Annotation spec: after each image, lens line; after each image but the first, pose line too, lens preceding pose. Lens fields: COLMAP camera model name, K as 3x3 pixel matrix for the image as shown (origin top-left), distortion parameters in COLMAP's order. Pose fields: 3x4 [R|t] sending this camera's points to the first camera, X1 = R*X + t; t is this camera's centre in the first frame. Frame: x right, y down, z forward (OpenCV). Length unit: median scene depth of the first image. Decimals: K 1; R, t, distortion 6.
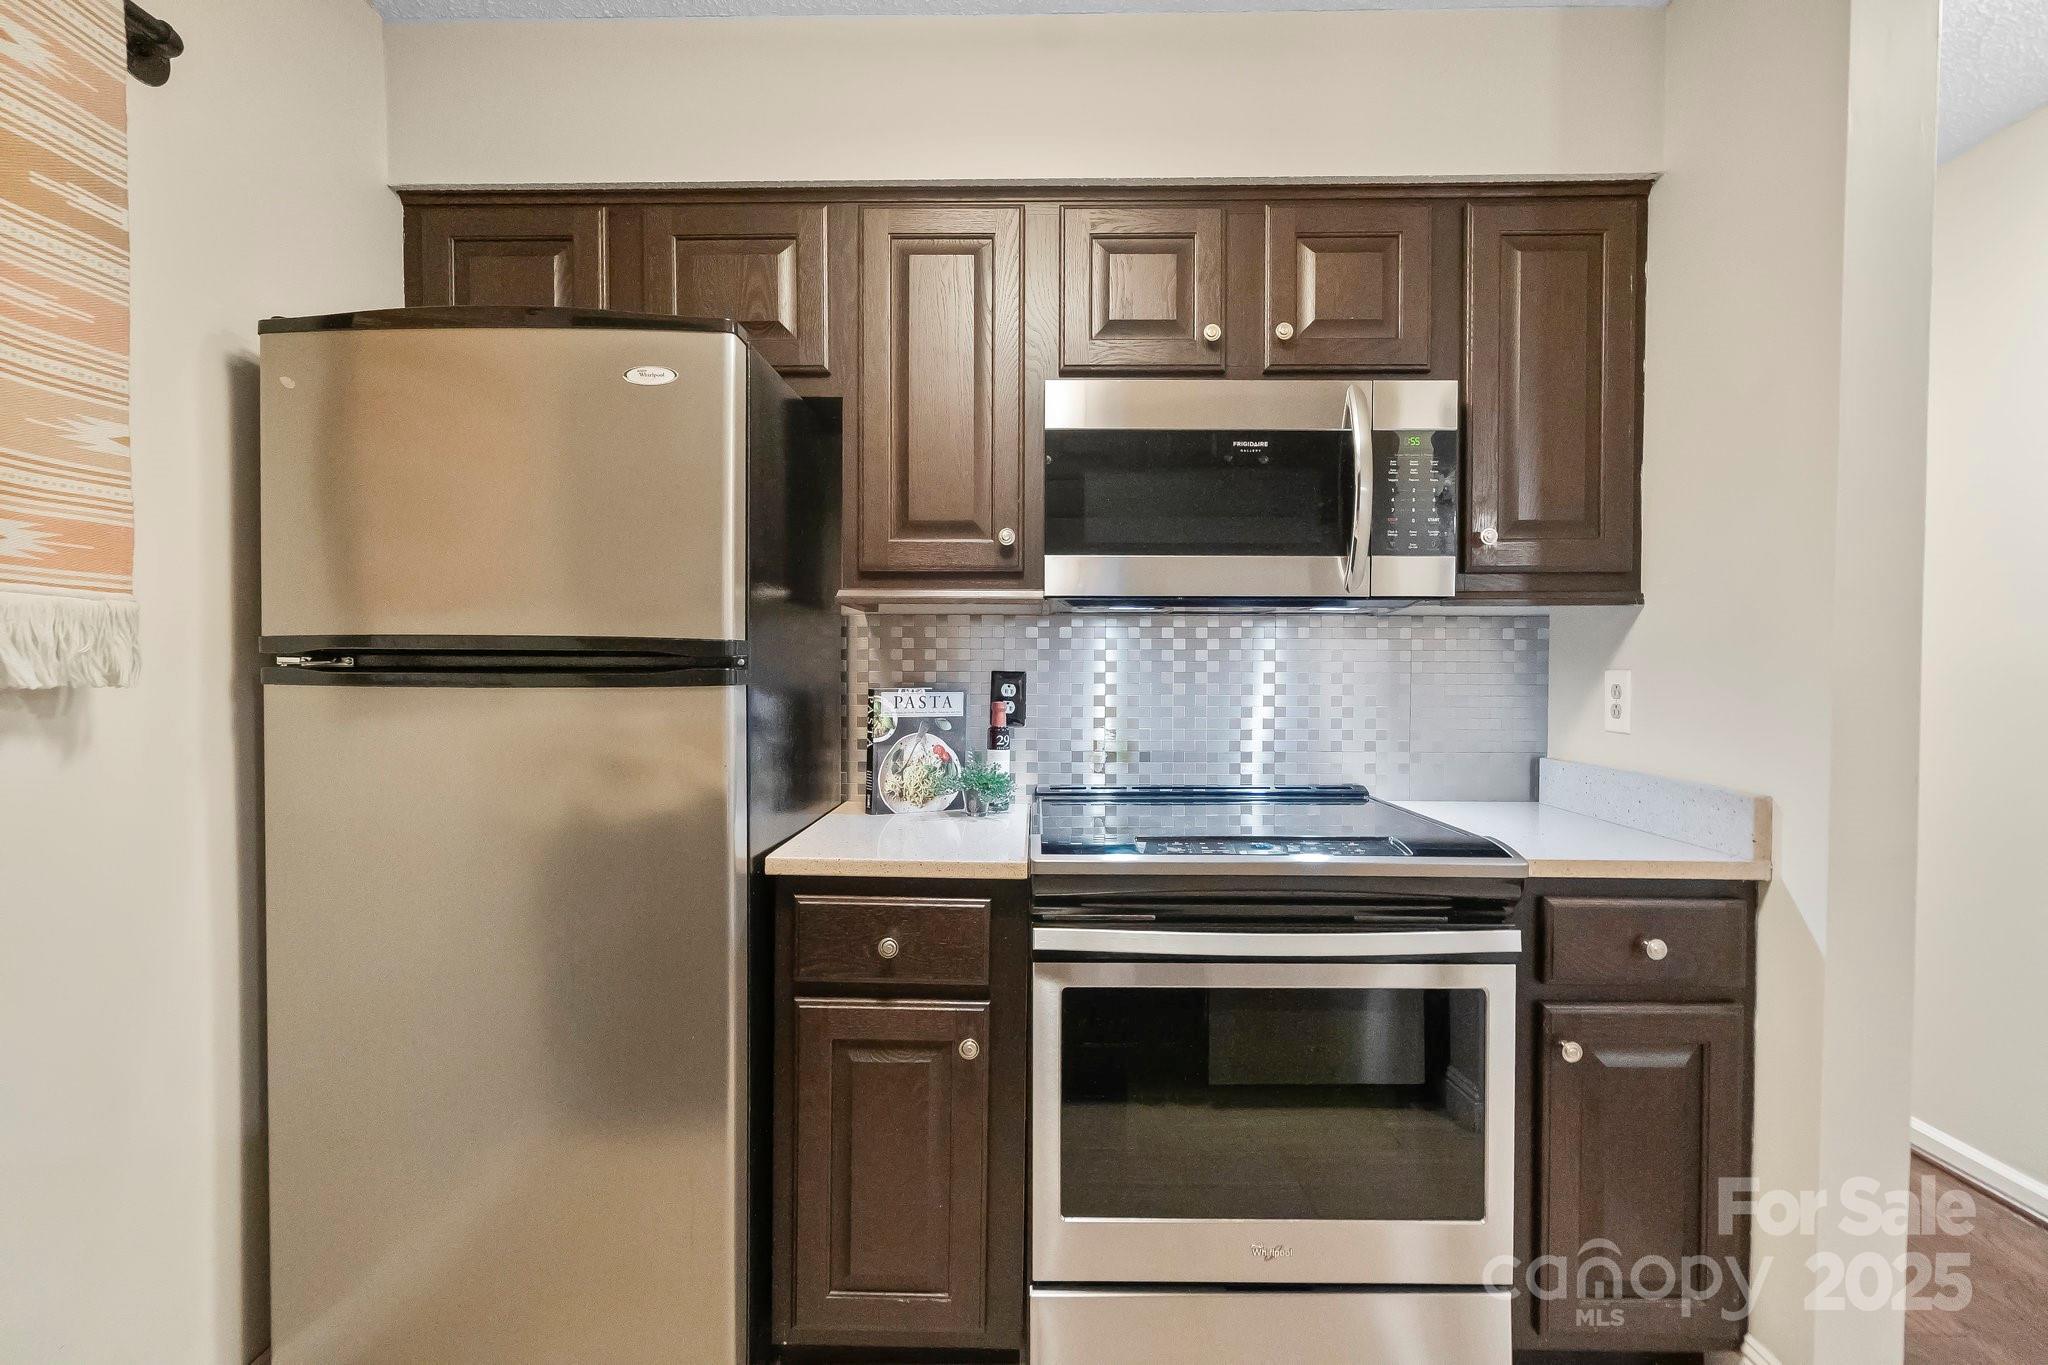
lens RADIAL K [[968.6, 0, 1022.8], [0, 968.6, 675.1], [0, 0, 1]] dist [0.000227, 0.000071]
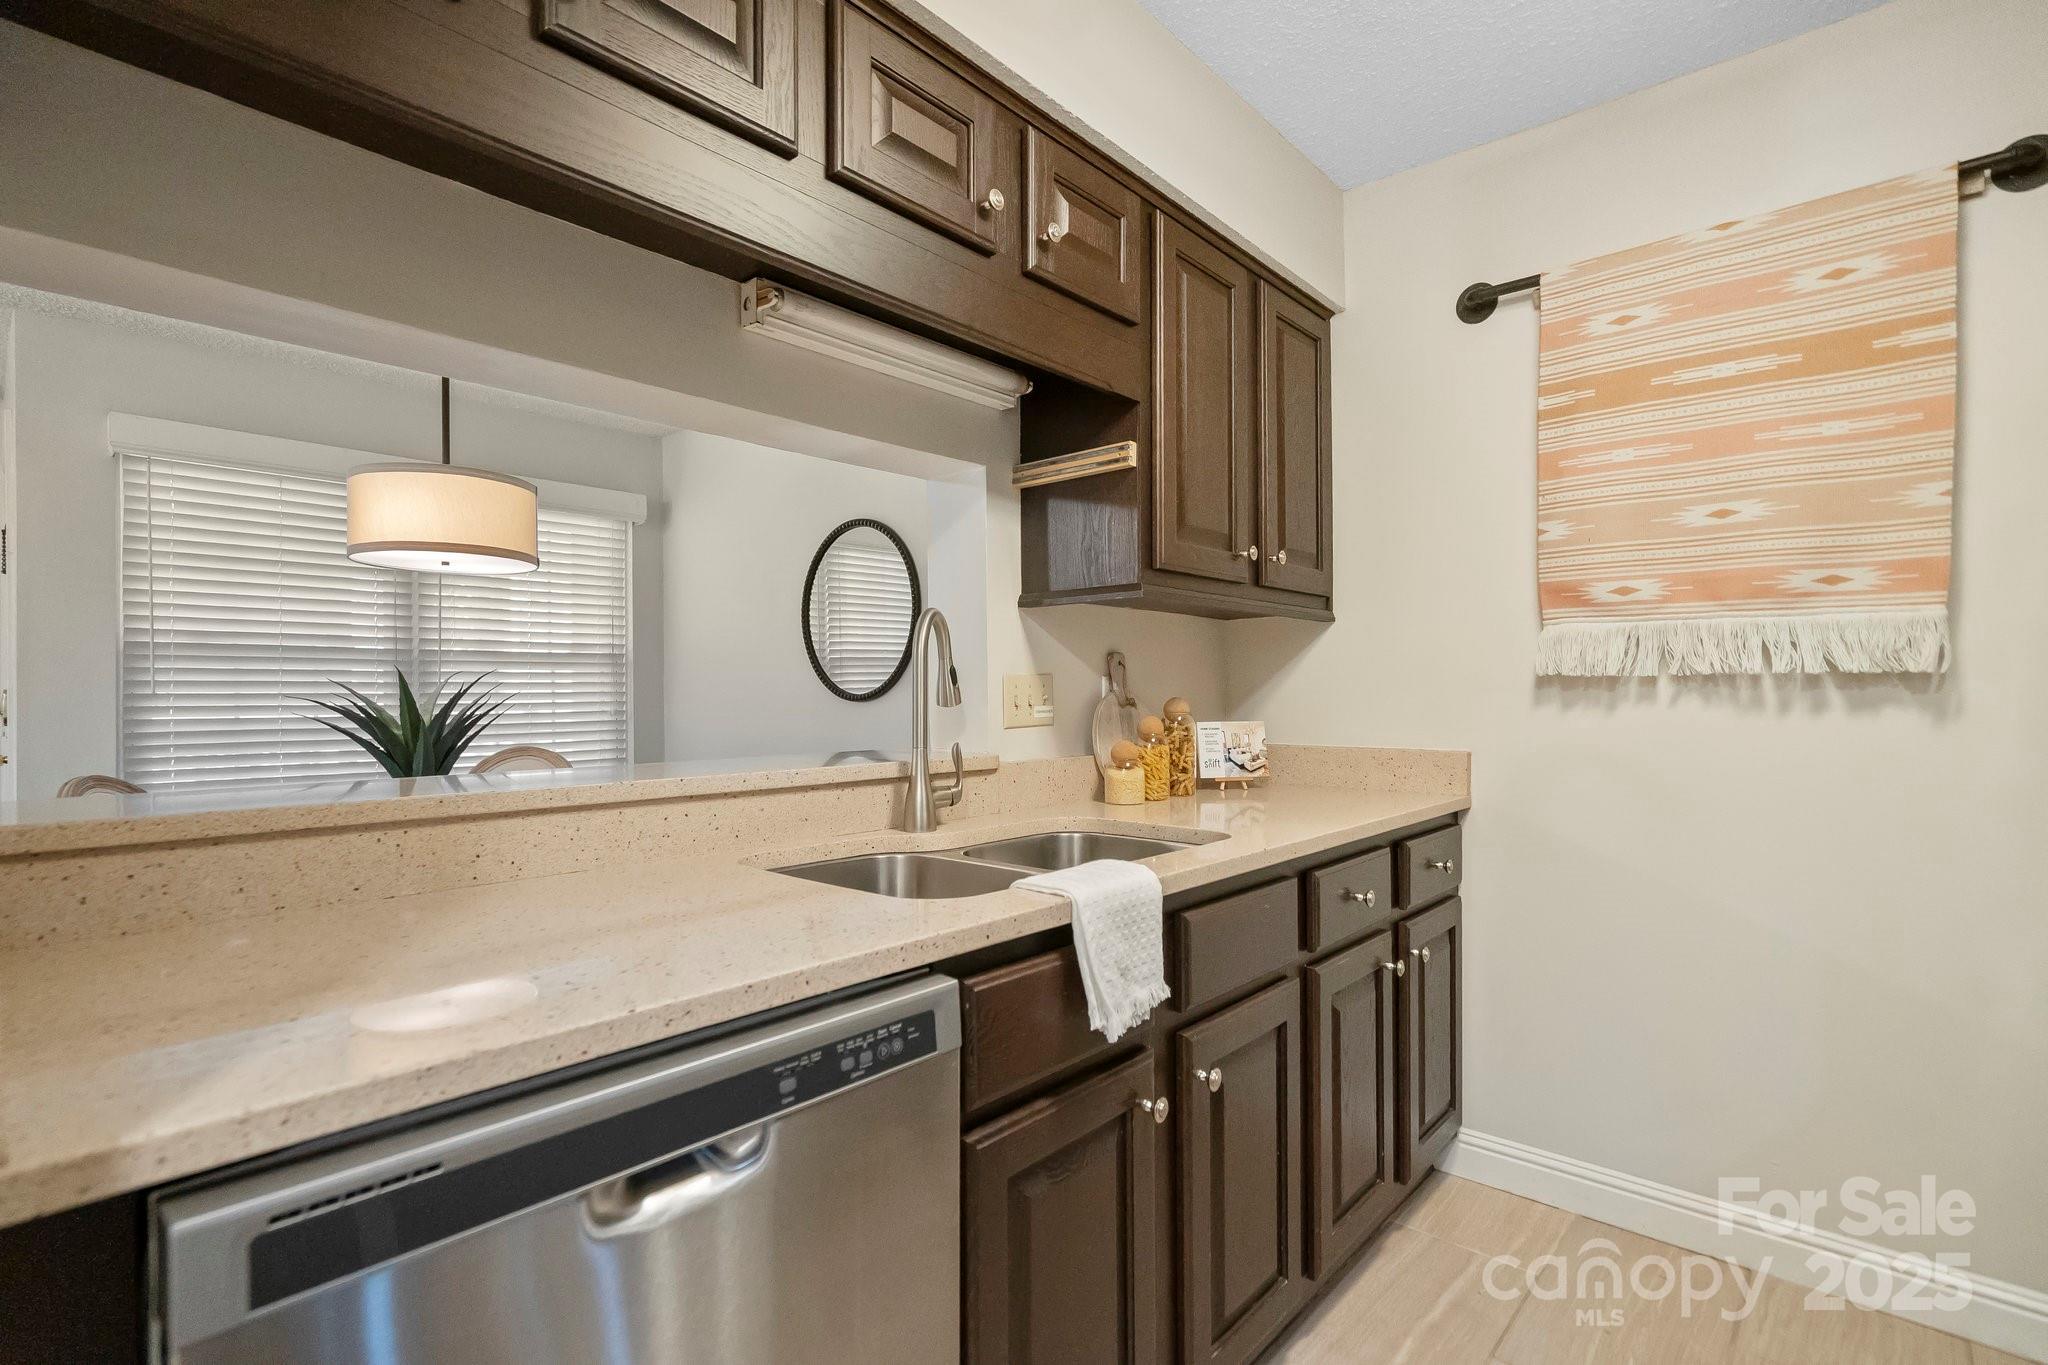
lens RADIAL K [[968.6, 0, 1022.8], [0, 968.6, 675.1], [0, 0, 1]] dist [0.000227, 0.000071]
pose [[-0.648831, -0.005715, -0.760911, 1.026808], [-0.013022, 0.999909, 0.003594, 0.029575], [0.760821, 0.012240, -0.648847, 0.954862]]
